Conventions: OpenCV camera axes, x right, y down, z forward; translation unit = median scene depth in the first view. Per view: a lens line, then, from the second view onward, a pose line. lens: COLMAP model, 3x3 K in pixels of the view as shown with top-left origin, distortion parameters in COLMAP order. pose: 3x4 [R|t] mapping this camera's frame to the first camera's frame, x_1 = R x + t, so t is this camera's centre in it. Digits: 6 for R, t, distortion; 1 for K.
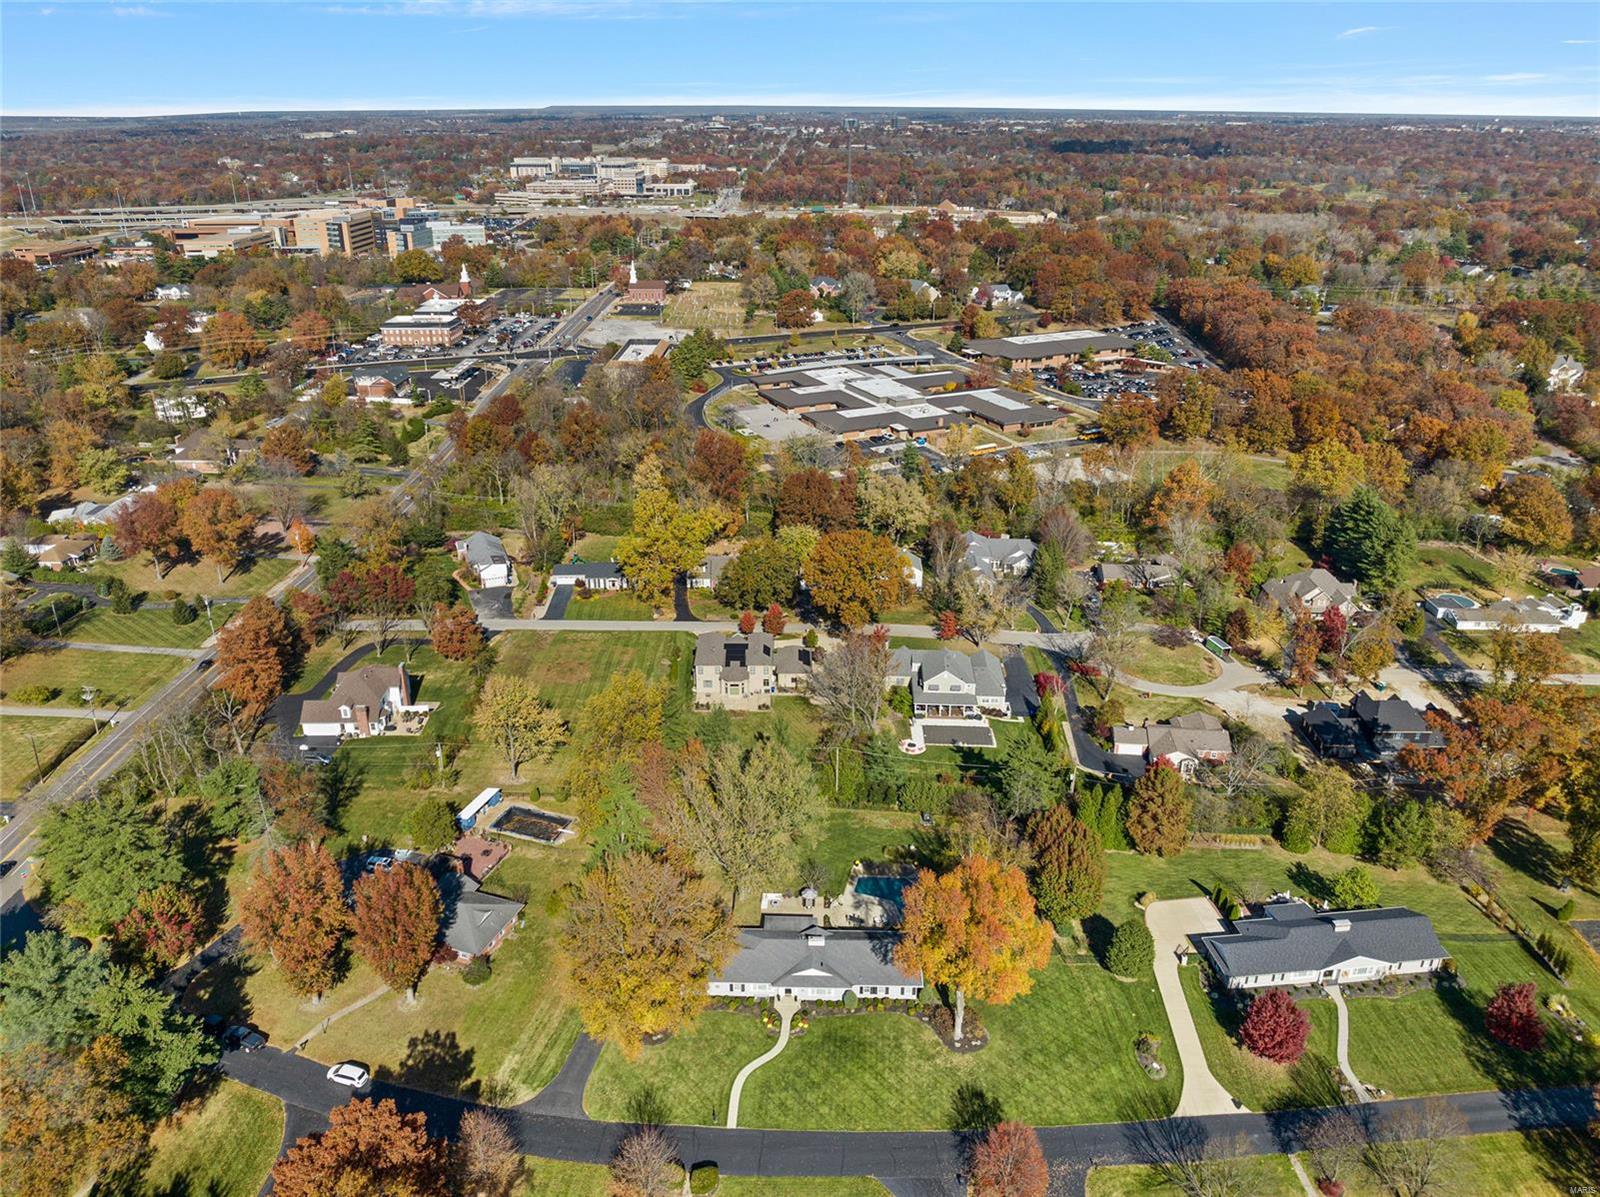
lens RADIAL K [[1129.5, 0, 791.5], [0, 1129.5, 603.5], [0, 0, 1]] dist [-0.021295, -0.029453]
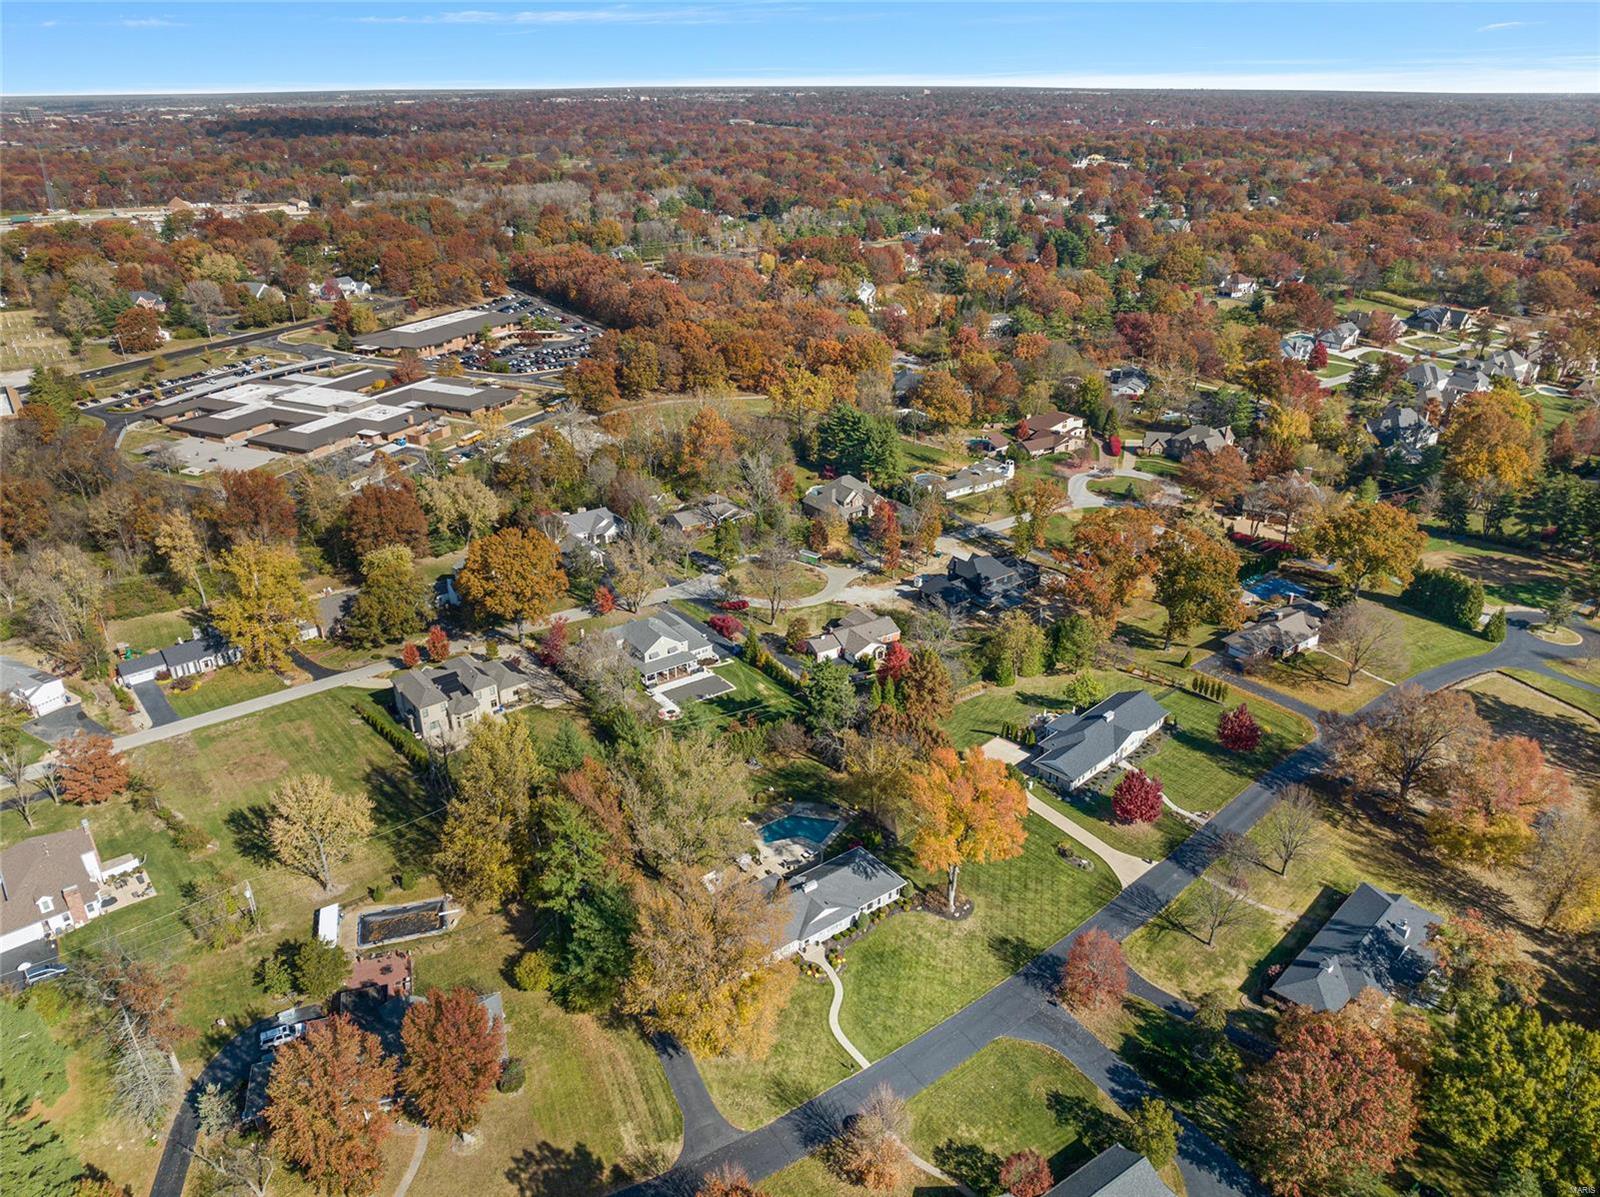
lens RADIAL K [[1112.5, 0, 783.0], [0, 1112.5, 605.4], [0, 0, 1]] dist [-0.031588, 0.000491]
pose [[0.791070, -0.266556, 0.550596, -0.281948], [0.254000, 0.961941, 0.100763, -0.036168], [-0.556500, 0.060140, 0.828668, 0.078486]]
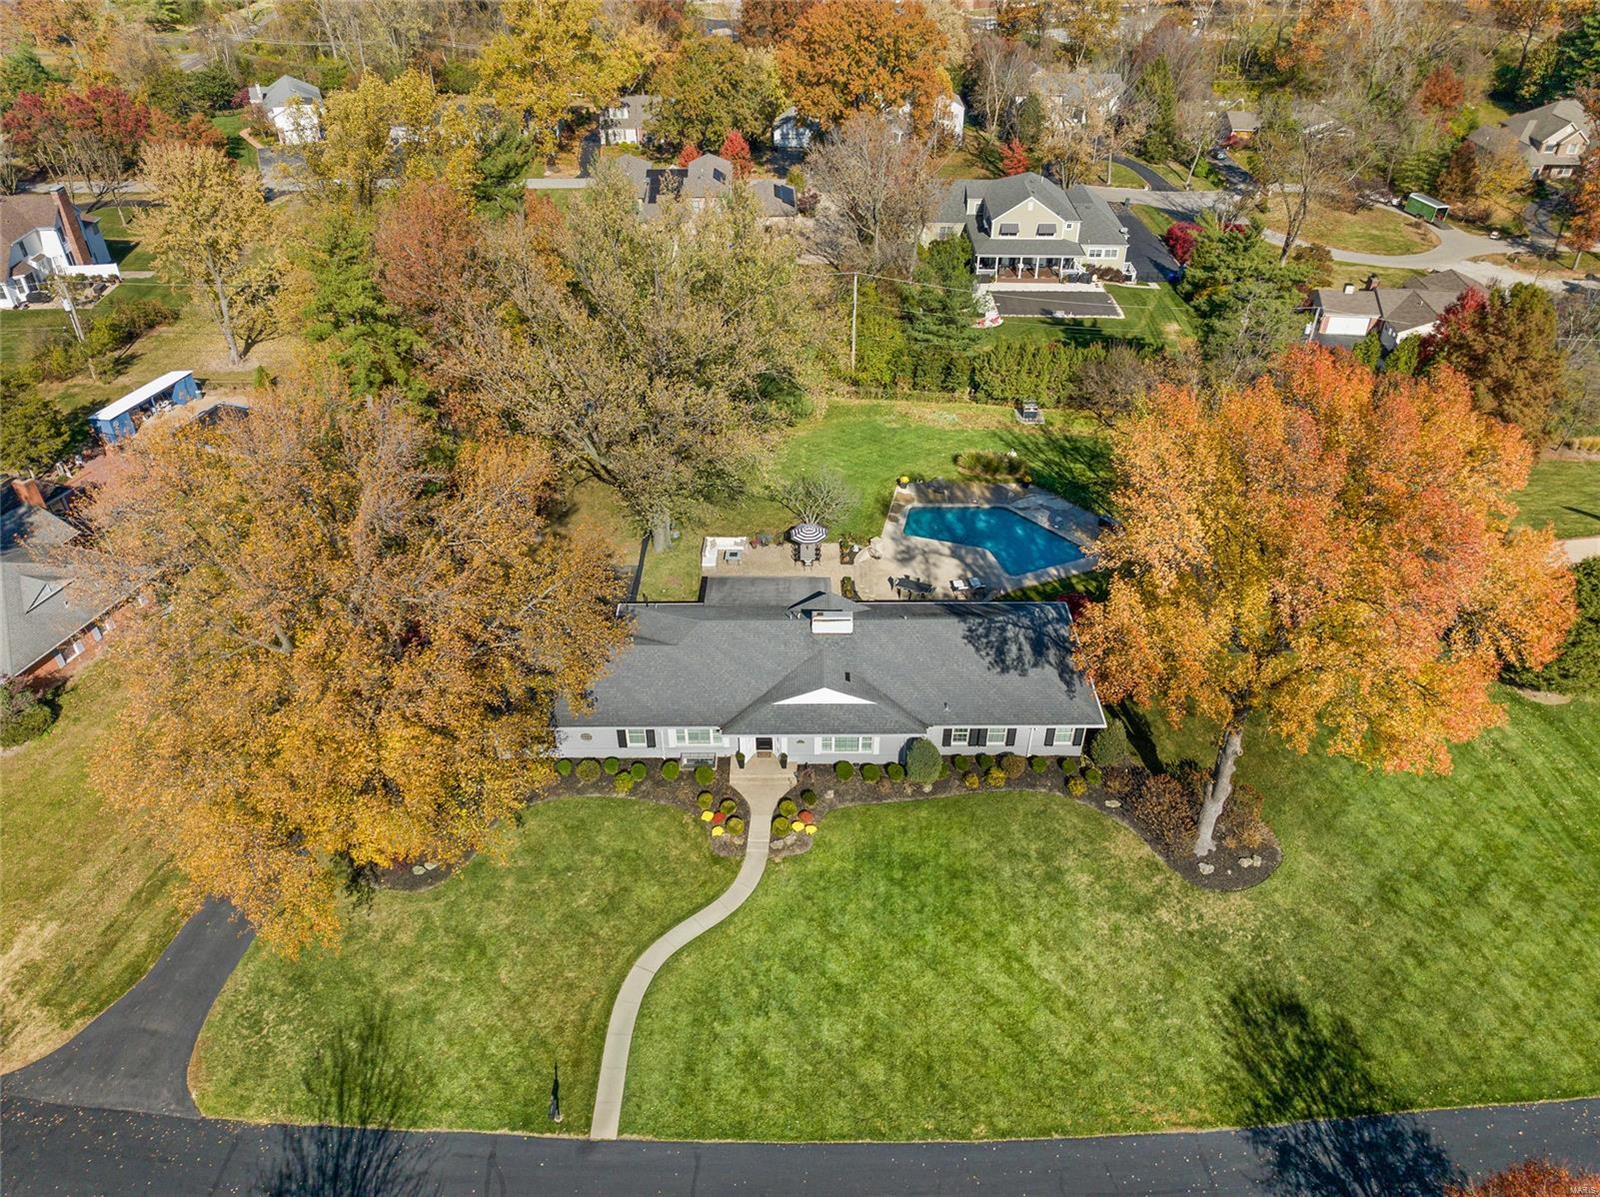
lens RADIAL K [[1122.4, 0, 794.5], [0, 1122.4, 601.3], [0, 0, 1]] dist [-0.060821, 0.035090]
pose [[0.999580, -0.020412, 0.020570, 0.000387], [0.015462, 0.976013, 0.217162, 0.116446], [-0.024510, -0.216753, 0.975919, 0.347771]]
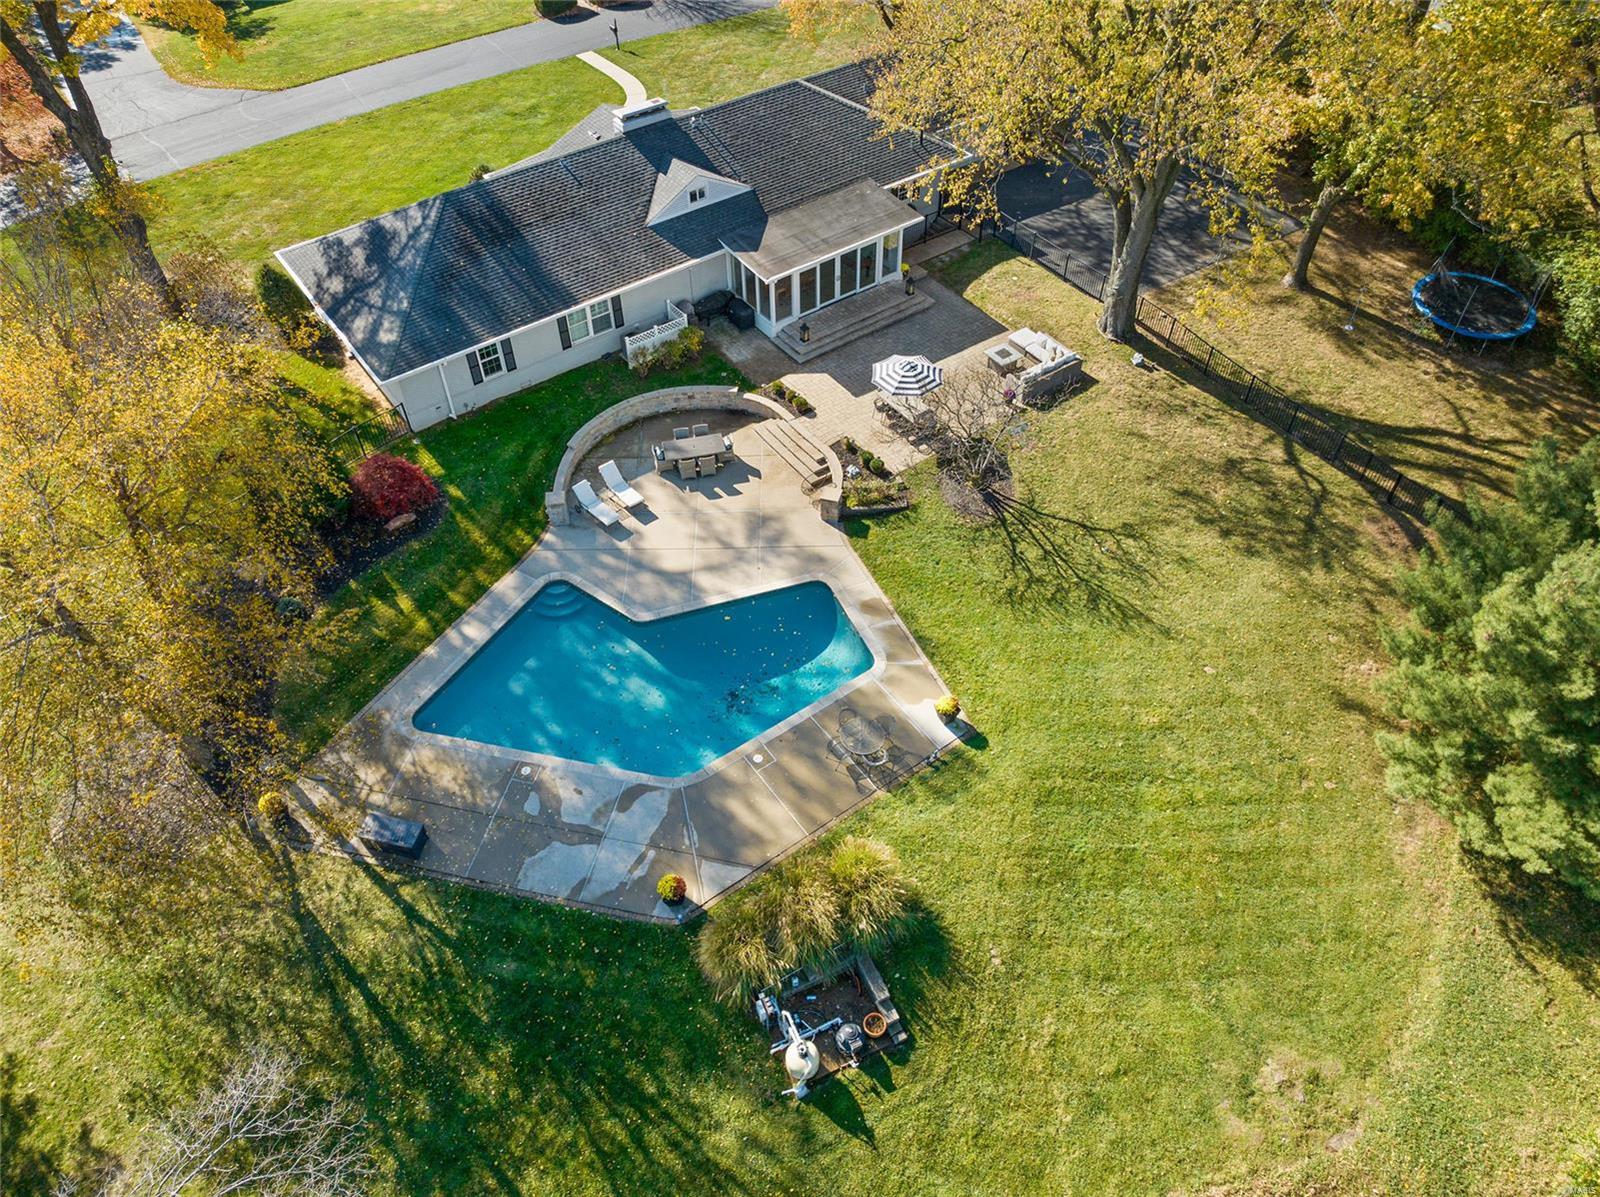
lens RADIAL K [[1129.5, 0, 791.5], [0, 1129.5, 603.5], [0, 0, 1]] dist [-0.021295, -0.029453]
pose [[-0.790331, 0.458639, -0.406236, 0.094126], [-0.231592, 0.390220, 0.891119, 0.045523], [0.567223, 0.798360, -0.202186, 0.667070]]
